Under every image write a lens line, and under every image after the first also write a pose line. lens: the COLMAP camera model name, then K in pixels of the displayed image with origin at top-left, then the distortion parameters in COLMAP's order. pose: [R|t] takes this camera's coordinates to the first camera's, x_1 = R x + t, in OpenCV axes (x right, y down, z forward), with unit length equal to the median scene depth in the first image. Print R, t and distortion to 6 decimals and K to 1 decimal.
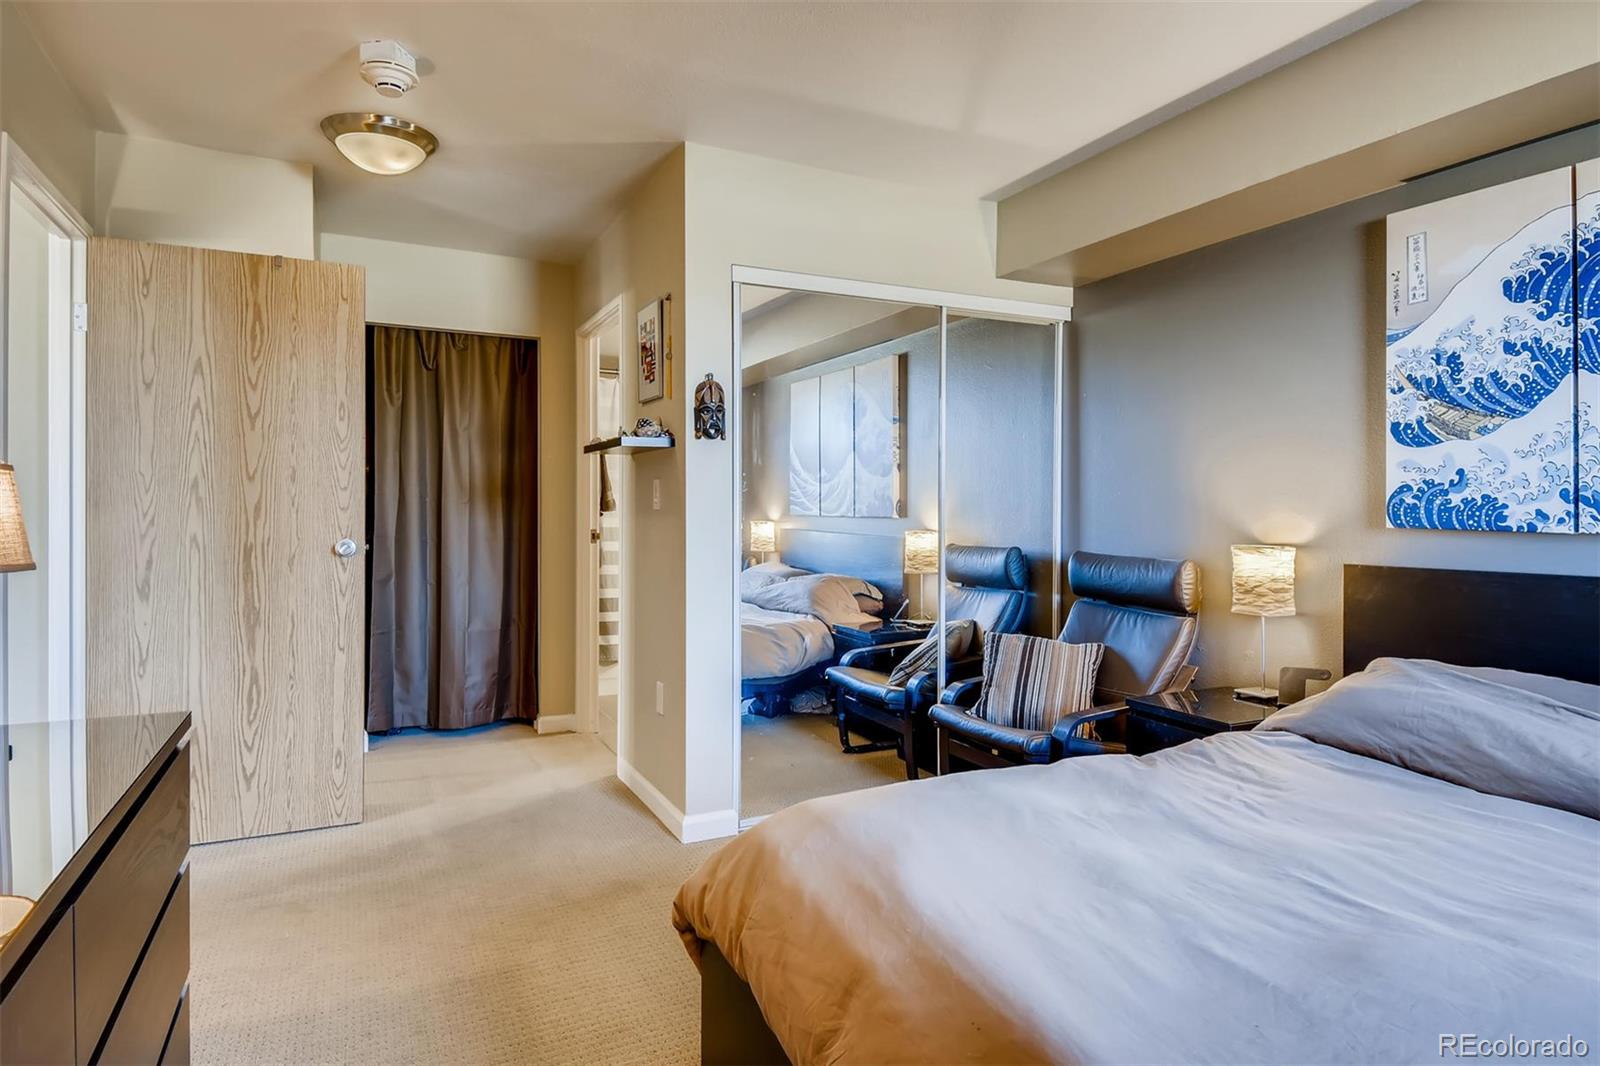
lens RADIAL K [[908.2, 0, 811.8], [0, 908.2, 524.5], [0, 0, 1]] dist [0.020695, -0.010839]
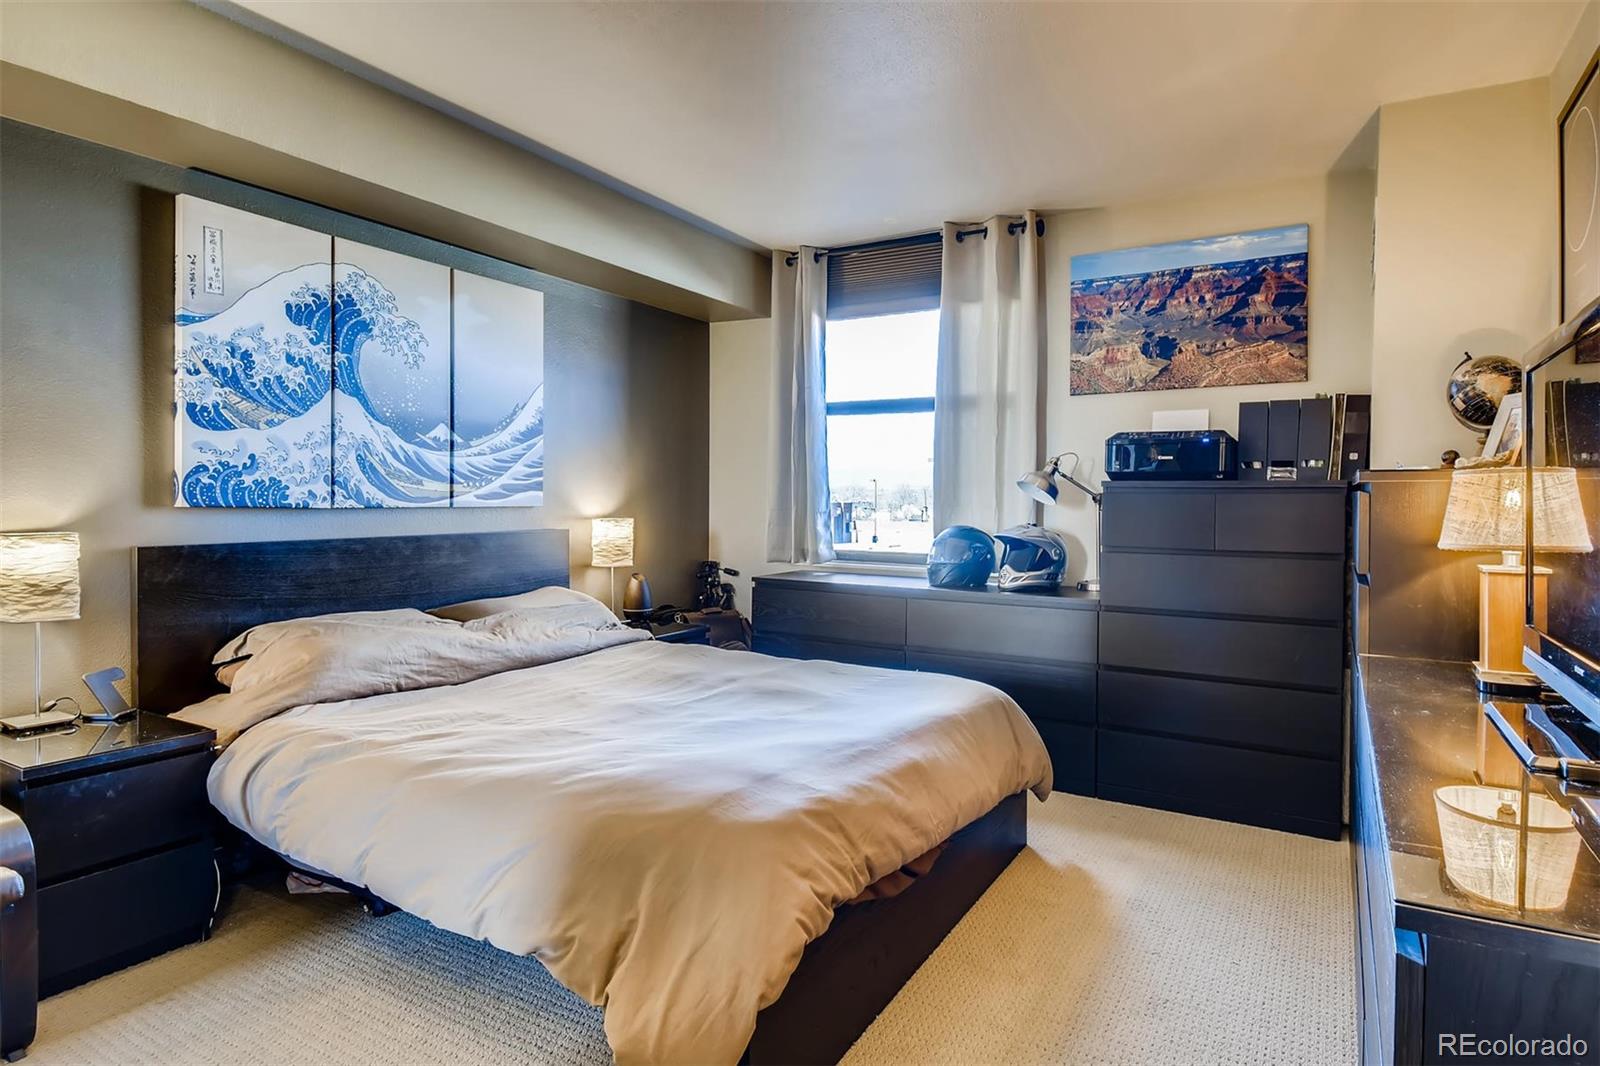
lens RADIAL K [[908.2, 0, 810.6], [0, 908.2, 531.0], [0, 0, 1]] dist [0.020695, -0.010839]
pose [[-0.554889, -0.043239, 0.830800, -0.642602], [-0.002681, 0.998736, 0.050188, -0.024223], [-0.831920, 0.025621, -0.554304, 1.071829]]
